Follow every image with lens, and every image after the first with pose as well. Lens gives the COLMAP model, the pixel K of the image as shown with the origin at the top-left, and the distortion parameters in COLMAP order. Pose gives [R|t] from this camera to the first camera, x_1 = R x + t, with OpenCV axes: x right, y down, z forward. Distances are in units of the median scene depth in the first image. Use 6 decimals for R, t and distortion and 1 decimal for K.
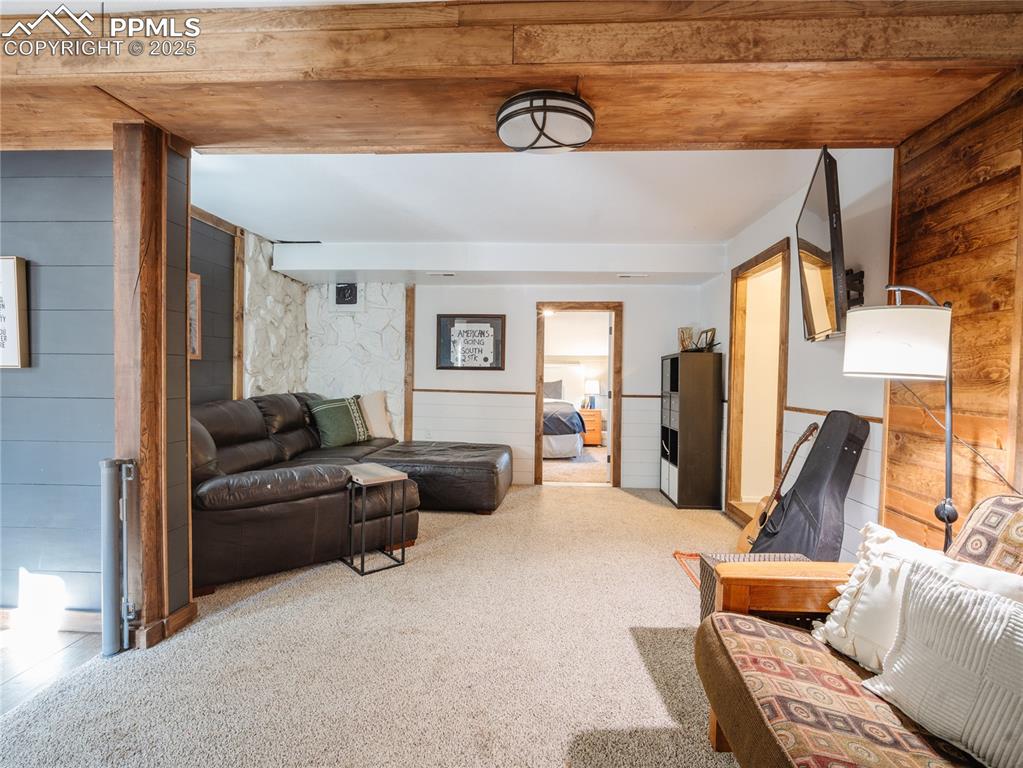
lens RADIAL K [[500.6, 0, 516.1], [0, 500.6, 381.4], [0, 0, 1]] dist [-0.001311, -0.000429]
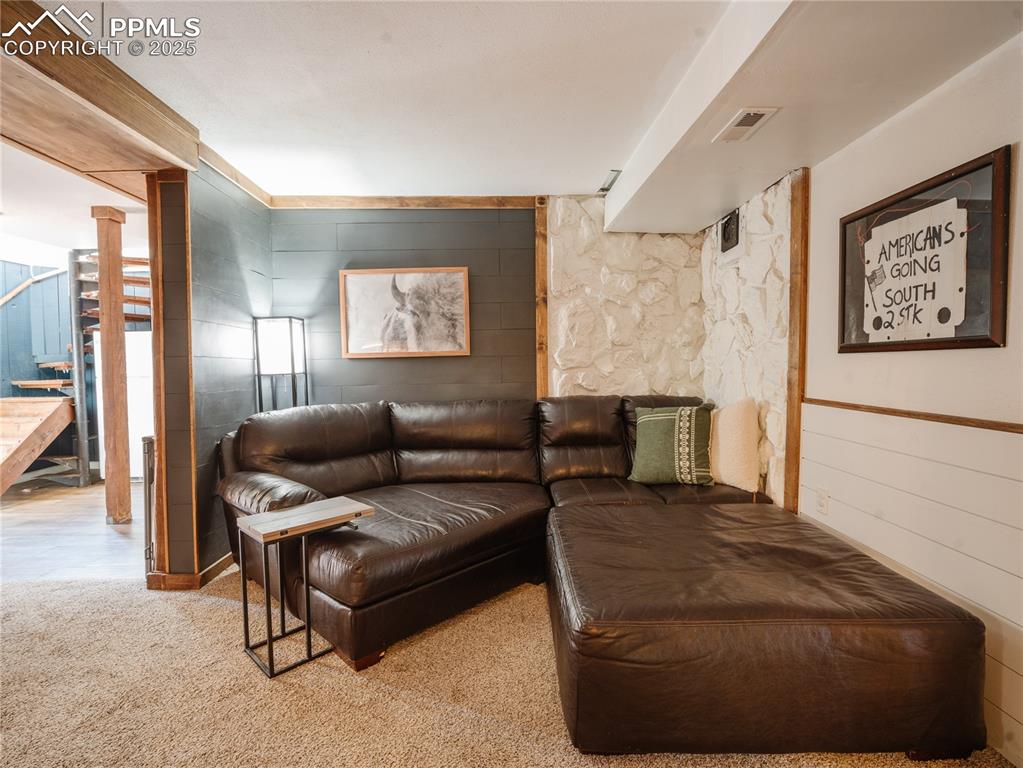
lens RADIAL K [[500.6, 0, 515.0], [0, 500.6, 379.4], [0, 0, 1]] dist [-0.001311, -0.000429]
pose [[0.085998, 0.012858, -0.996212, 0.232329], [-0.003346, 0.999915, 0.012617, -0.006365], [0.996290, 0.002248, 0.086033, 0.702346]]
